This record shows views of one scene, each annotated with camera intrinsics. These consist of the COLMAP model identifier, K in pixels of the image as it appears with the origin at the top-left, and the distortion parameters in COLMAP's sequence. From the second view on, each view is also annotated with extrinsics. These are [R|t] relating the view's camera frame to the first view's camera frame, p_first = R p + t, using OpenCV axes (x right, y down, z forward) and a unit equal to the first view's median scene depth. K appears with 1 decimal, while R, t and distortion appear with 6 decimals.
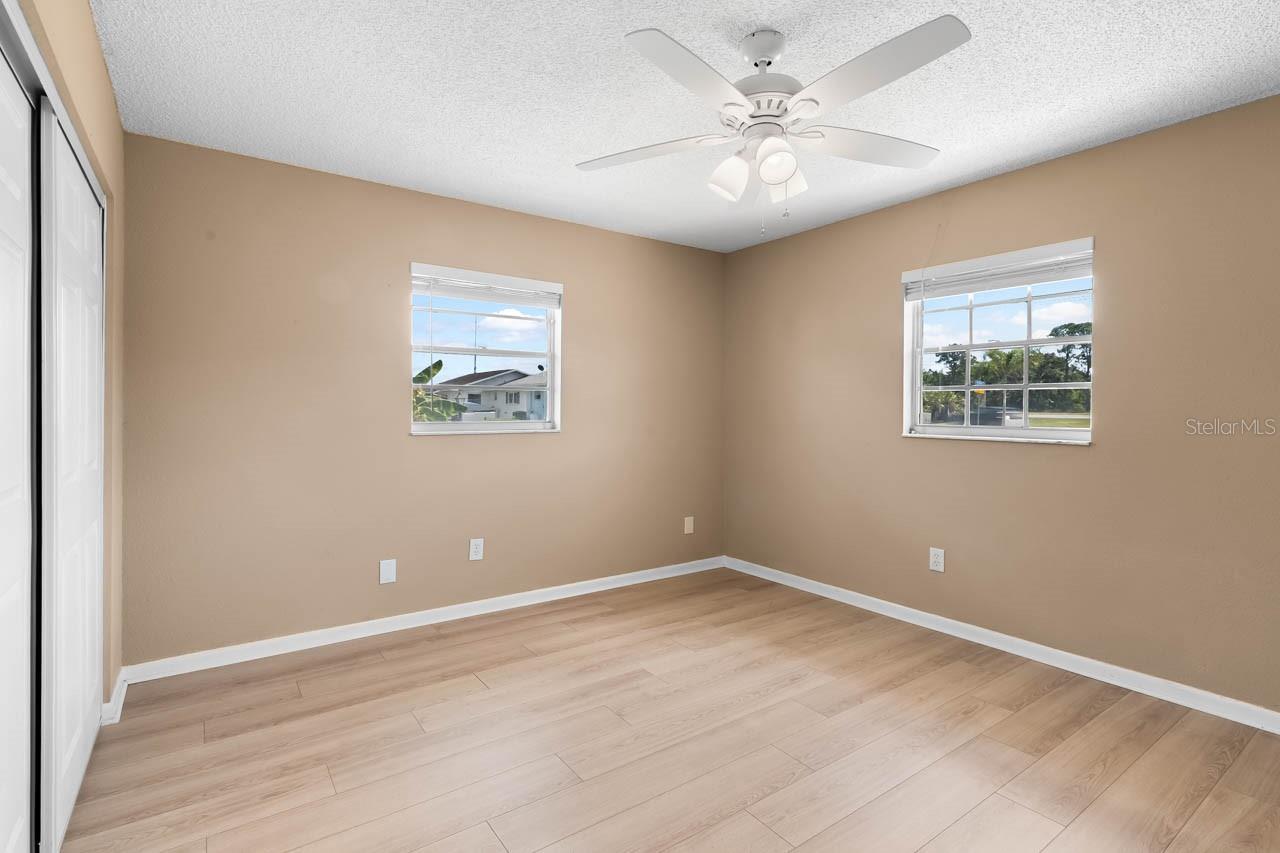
lens RADIAL K [[605.5, 0, 635.7], [0, 605.5, 408.1], [0, 0, 1]] dist [-0.000263, -0.001047]
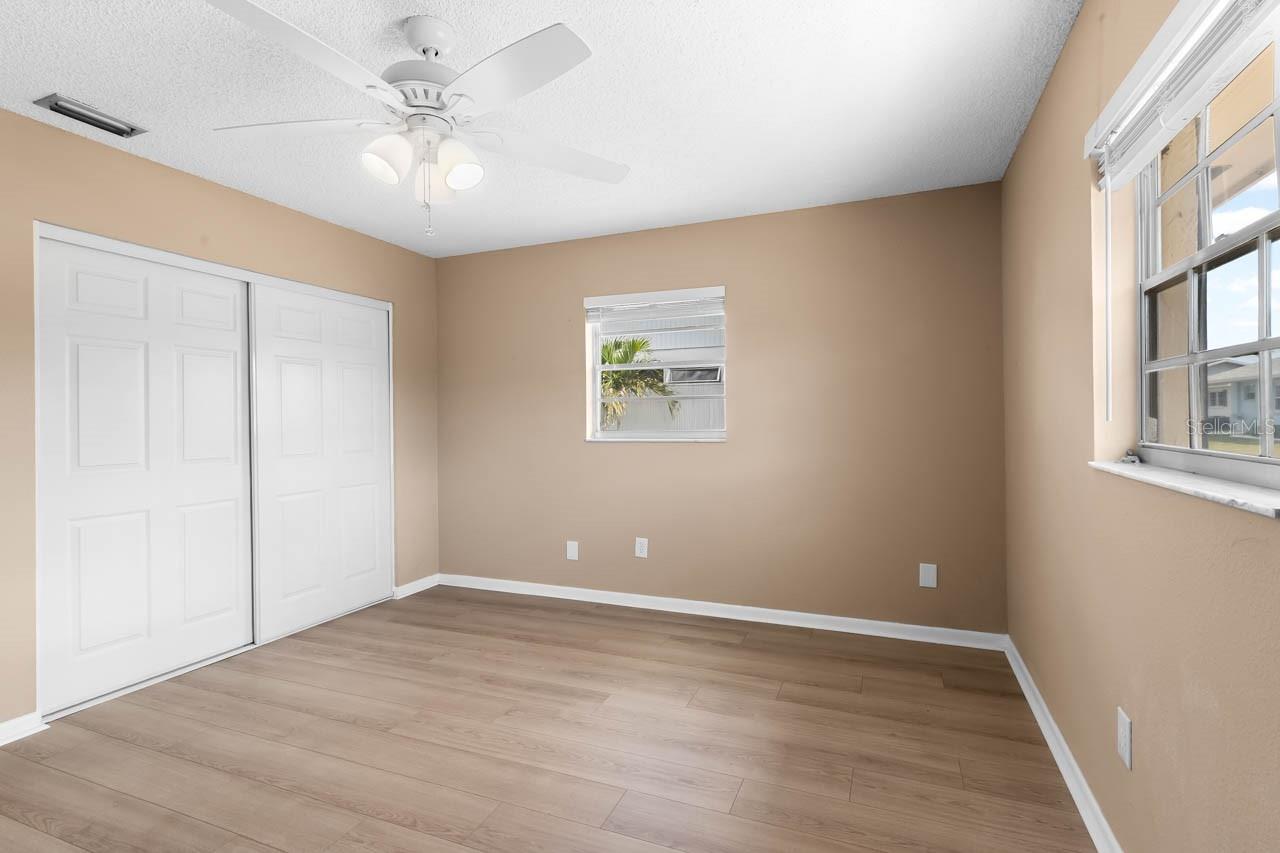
lens RADIAL K [[595.9, 0, 660.1], [0, 595.9, 415.0], [0, 0, 1]] dist [0.000034, -0.001554]
pose [[0.553446, -0.012956, -0.832784, 0.698499], [0.012489, 0.999896, -0.007255, 0.003327], [0.832791, -0.006385, 0.553550, 0.466421]]
